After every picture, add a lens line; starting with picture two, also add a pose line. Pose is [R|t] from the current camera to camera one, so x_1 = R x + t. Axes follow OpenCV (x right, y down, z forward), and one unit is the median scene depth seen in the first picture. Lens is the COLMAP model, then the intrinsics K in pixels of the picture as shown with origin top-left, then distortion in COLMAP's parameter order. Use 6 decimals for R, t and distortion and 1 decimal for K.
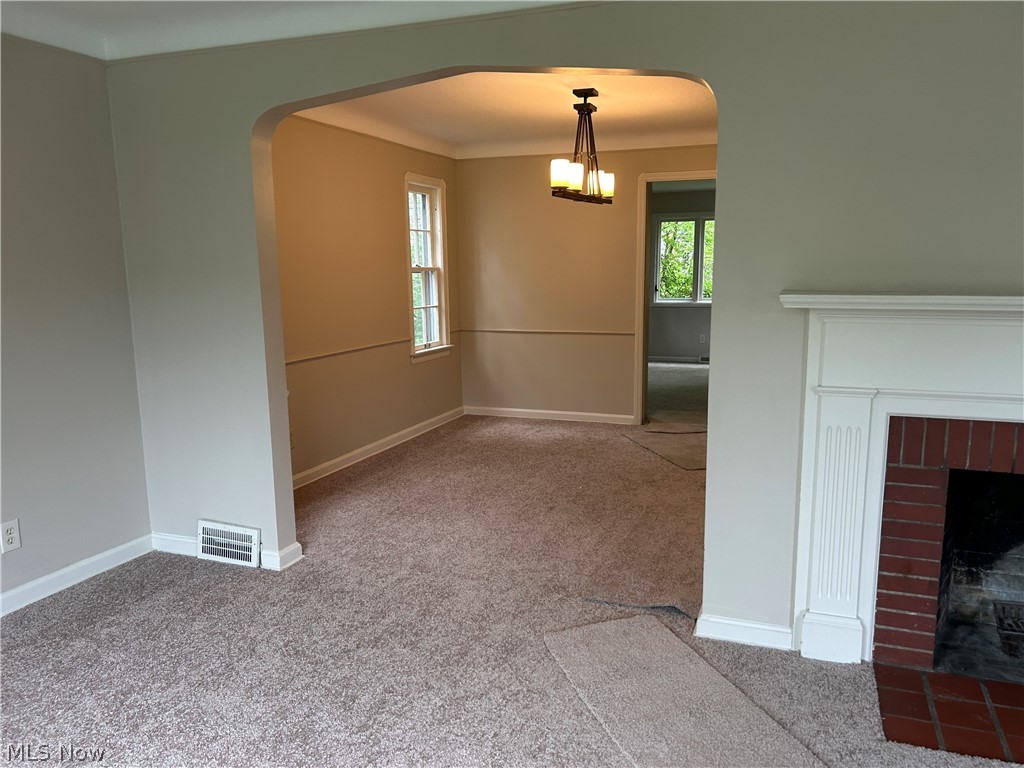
lens RADIAL K [[780.4, 0, 512.0], [0, 780.4, 384.0], [0, 0, 1]] dist [0.067643, -0.089781]
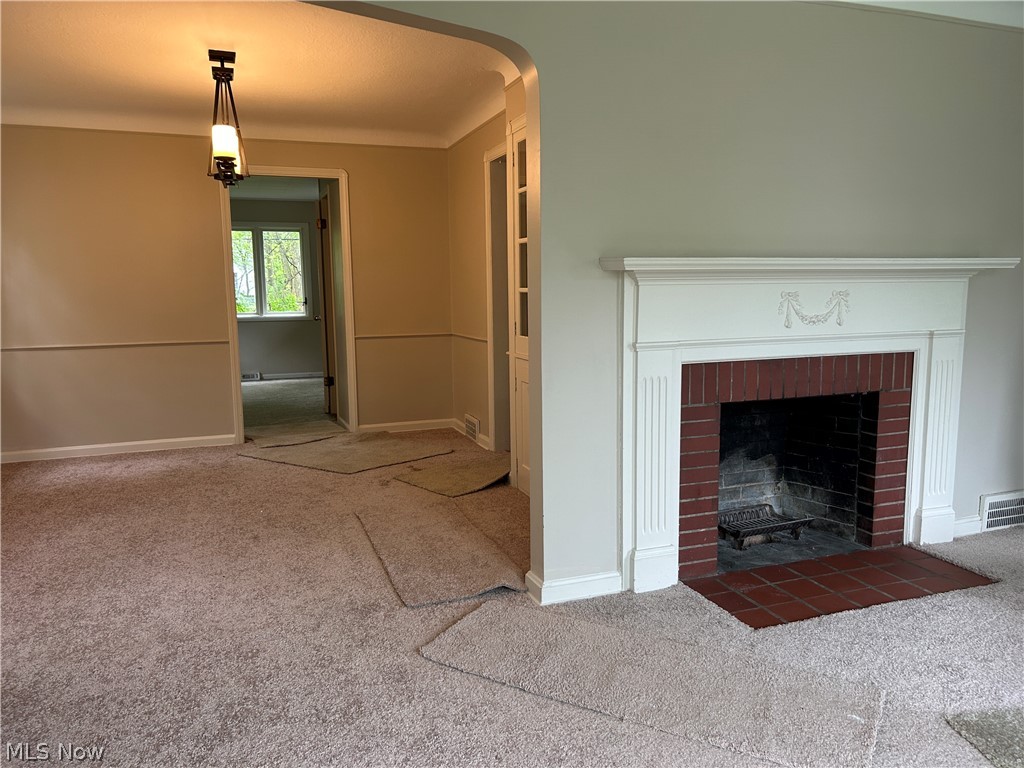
lens RADIAL K [[780.4, 0, 512.0], [0, 780.4, 384.0], [0, 0, 1]] dist [0.067643, -0.089781]
pose [[0.751767, -0.084991, 0.653929, -0.364155], [0.109575, 0.993973, 0.003217, 0.029101], [-0.650262, 0.069236, 0.756549, 0.218379]]
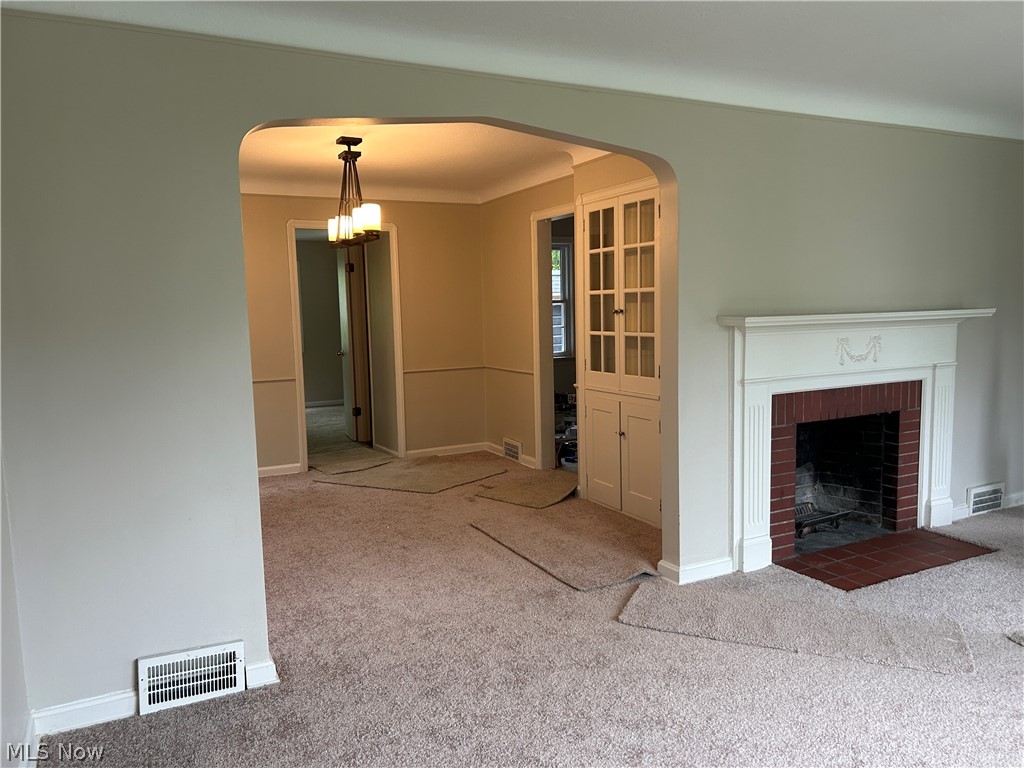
lens RADIAL K [[780.4, 0, 512.0], [0, 780.4, 384.0], [0, 0, 1]] dist [0.067643, -0.089781]
pose [[0.663243, -0.084753, 0.743589, -0.758245], [0.135051, 0.990810, -0.007528, -0.028715], [-0.736118, 0.105416, 0.668594, 0.266541]]
